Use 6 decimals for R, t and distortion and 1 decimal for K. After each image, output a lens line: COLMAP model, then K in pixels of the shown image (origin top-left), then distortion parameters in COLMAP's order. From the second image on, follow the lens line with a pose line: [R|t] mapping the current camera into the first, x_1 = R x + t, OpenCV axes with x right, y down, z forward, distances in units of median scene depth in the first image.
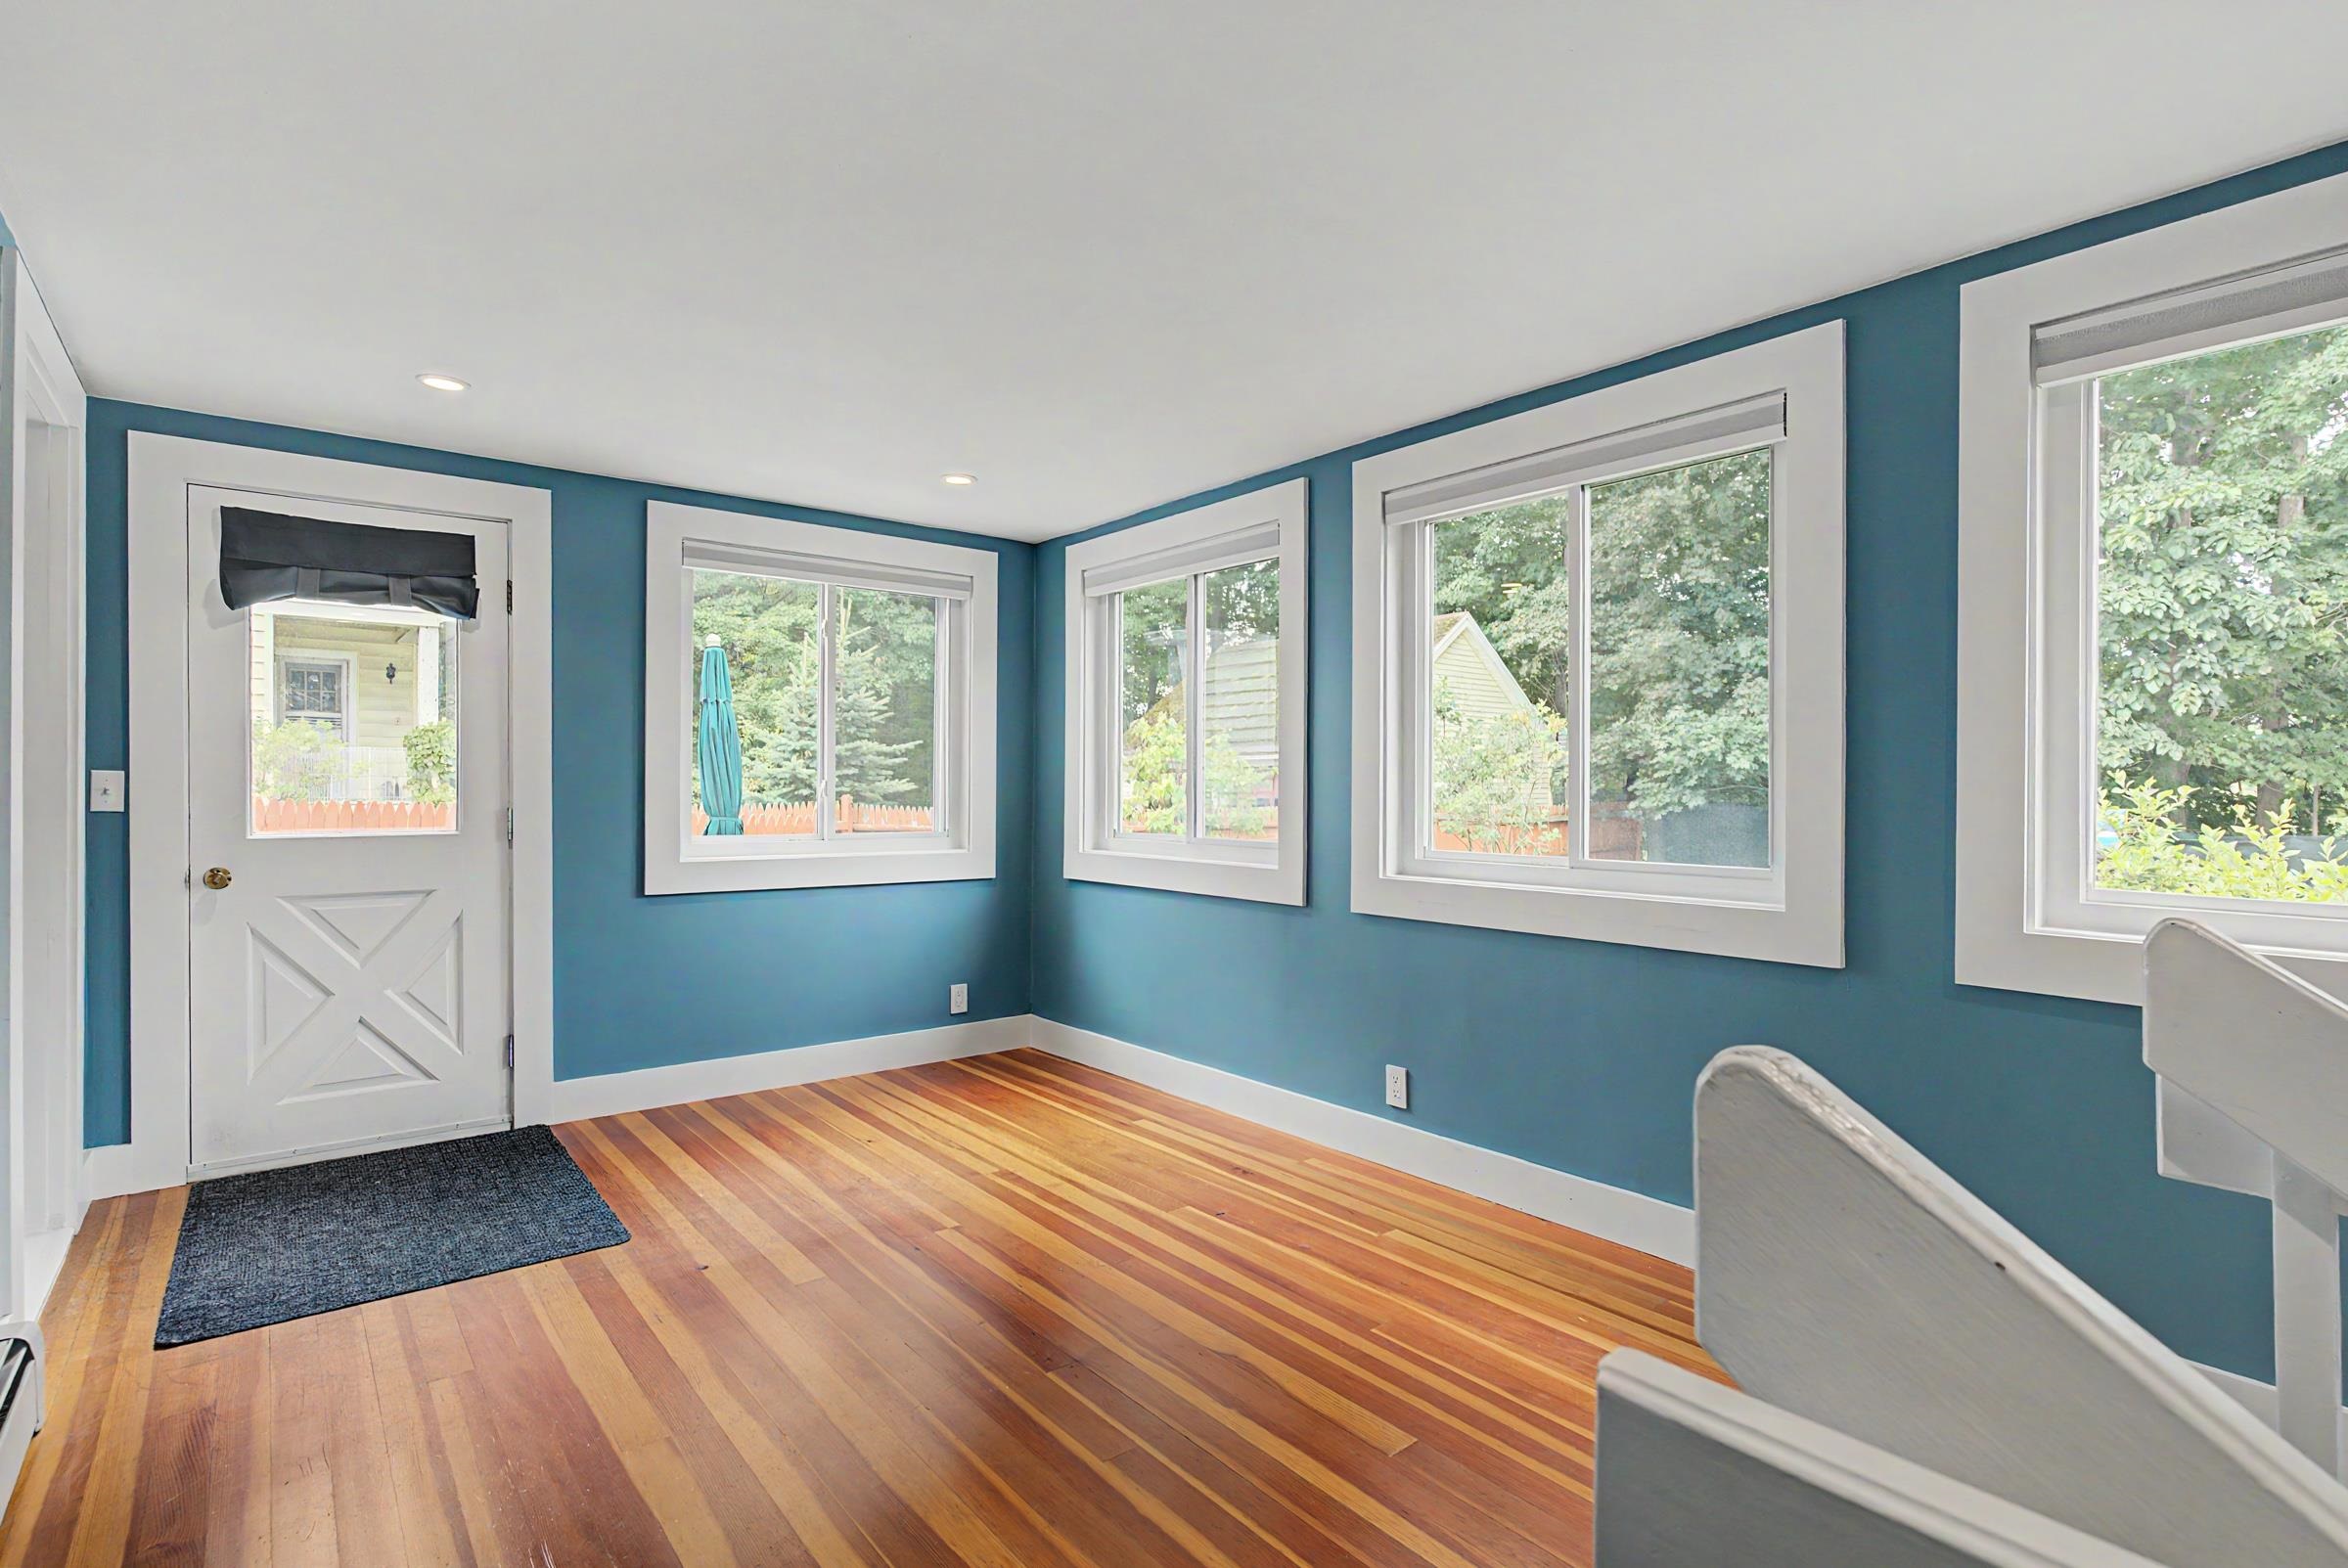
lens RADIAL K [[1133.9, 0, 1188.0], [0, 1133.9, 791.1], [0, 0, 1]] dist [-0.001569, -0.000309]
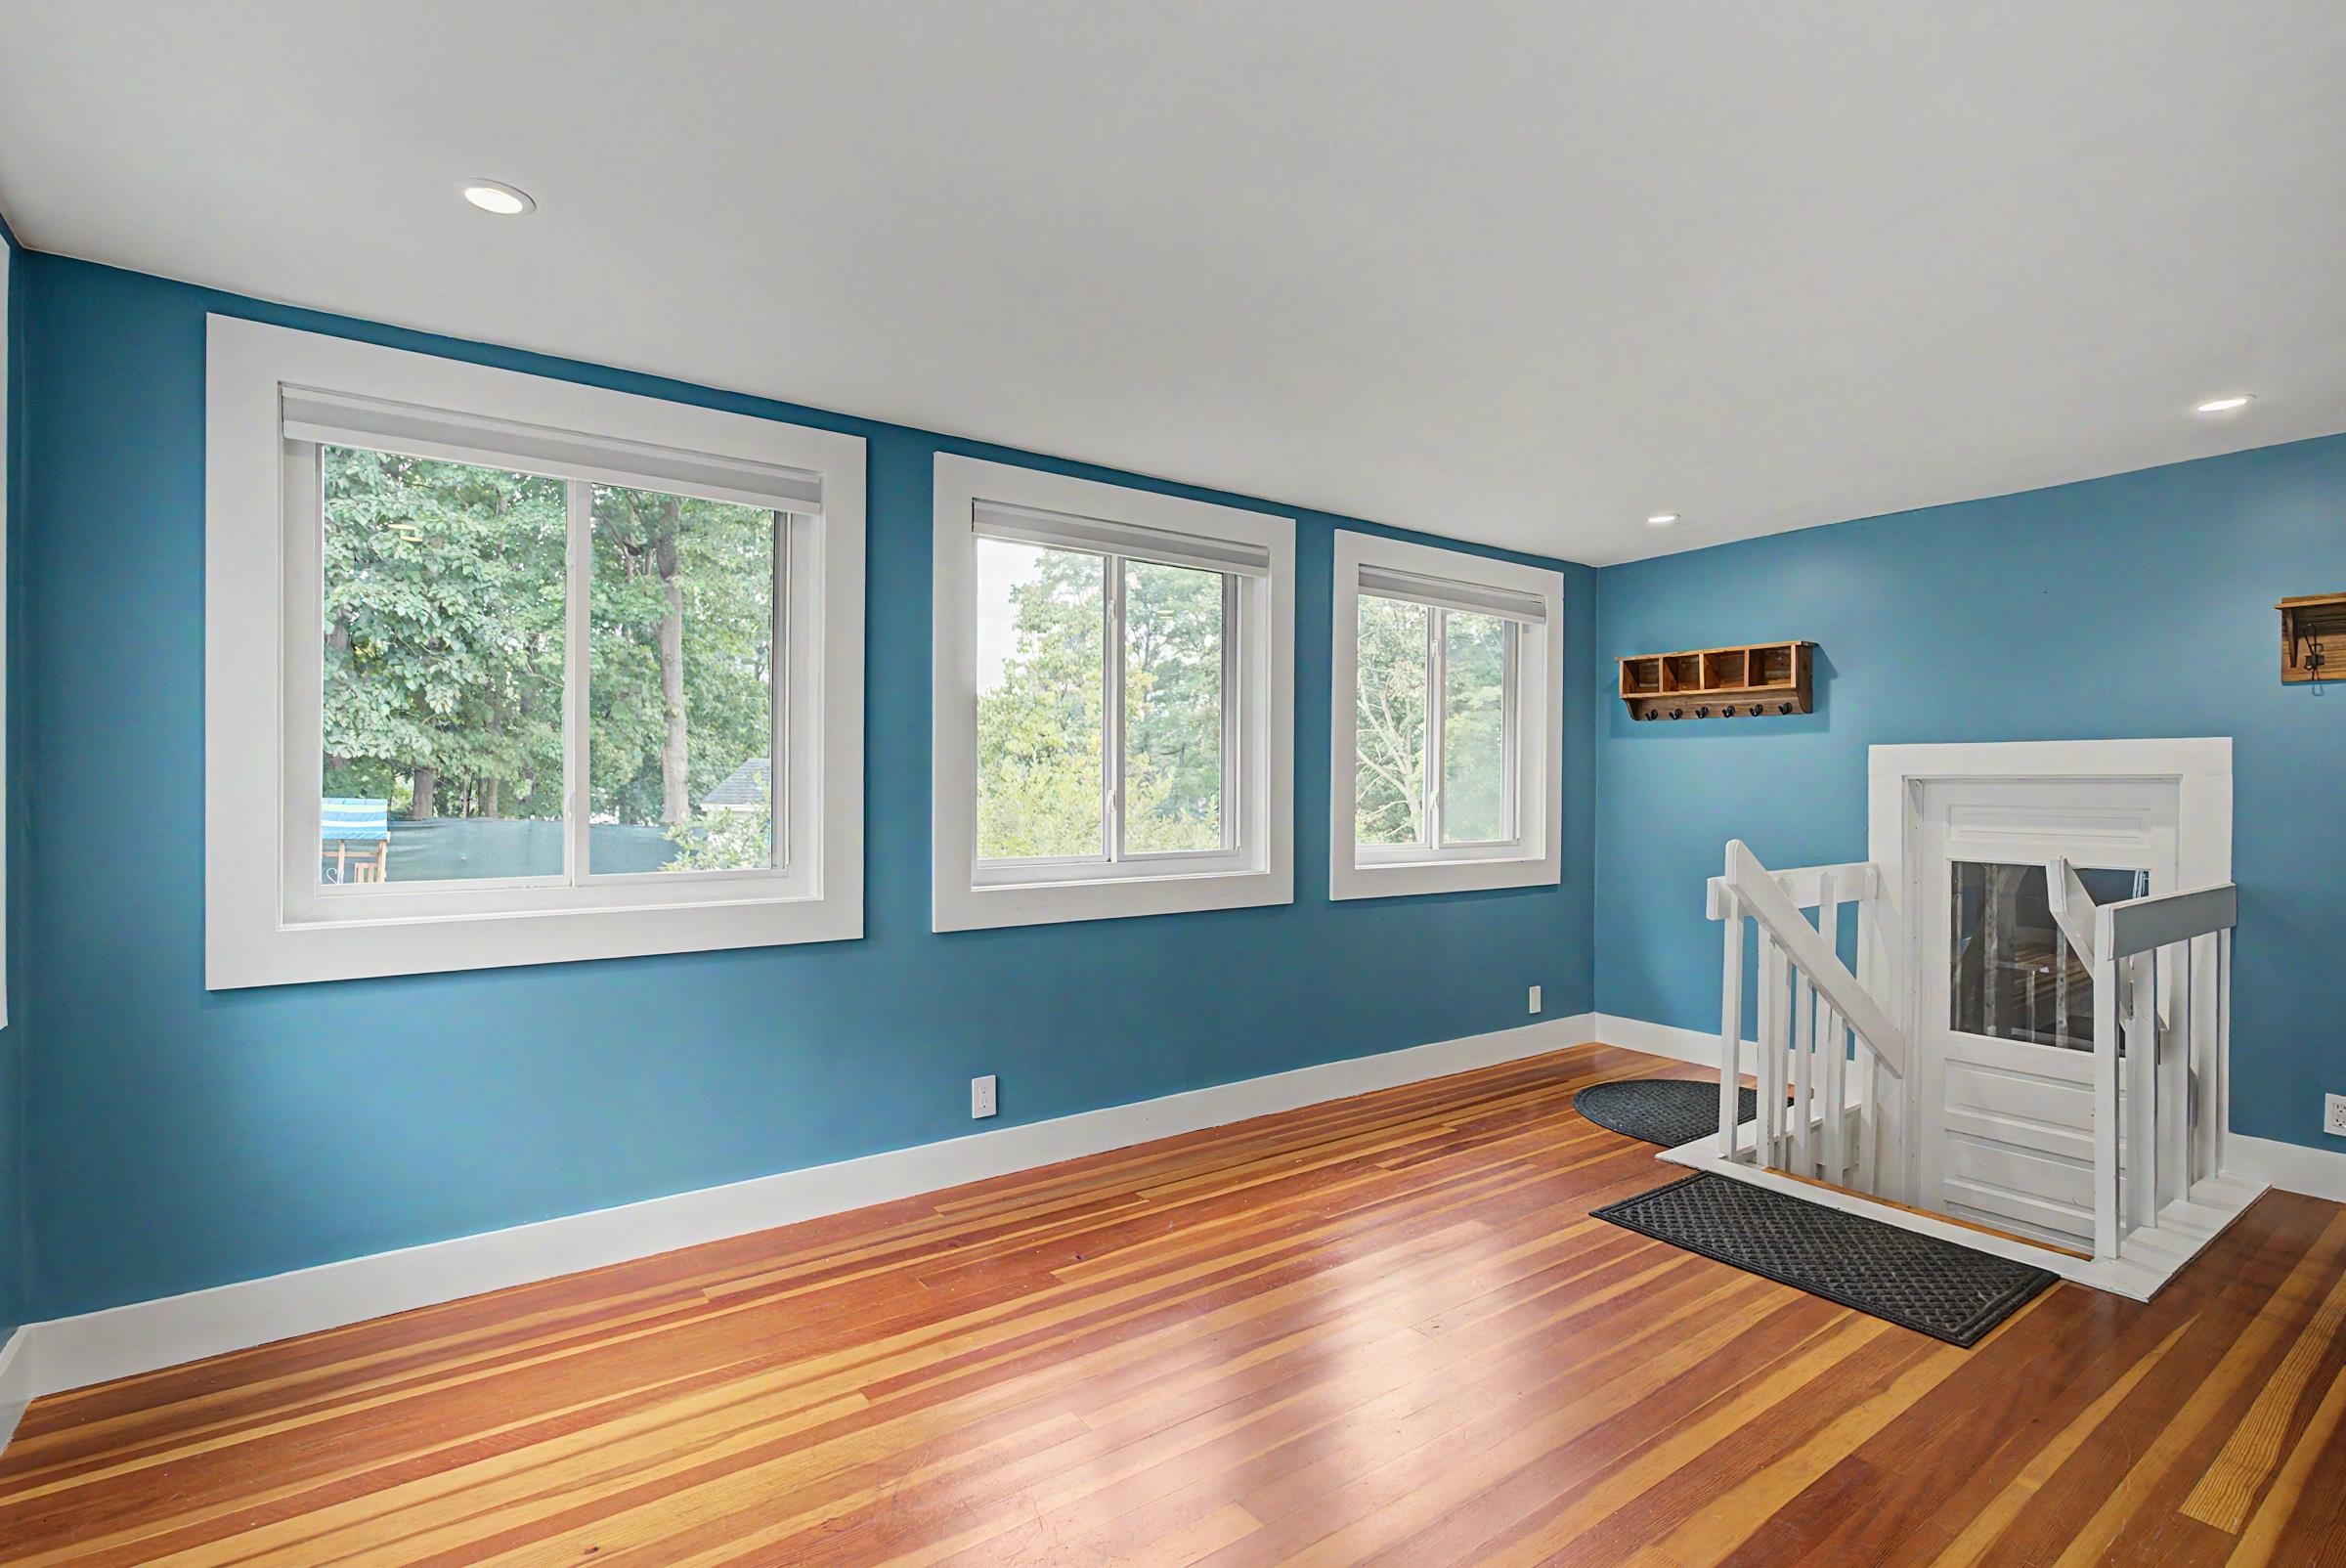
lens RADIAL K [[1133.1, 0, 1187.0], [0, 1133.1, 791.1], [0, 0, 1]] dist [-0.001569, -0.000309]
pose [[0.029316, -0.009352, 0.999526, -0.764095], [-0.007701, 0.999924, 0.009581, -0.019094], [-0.999541, -0.007978, 0.029242, 0.750285]]
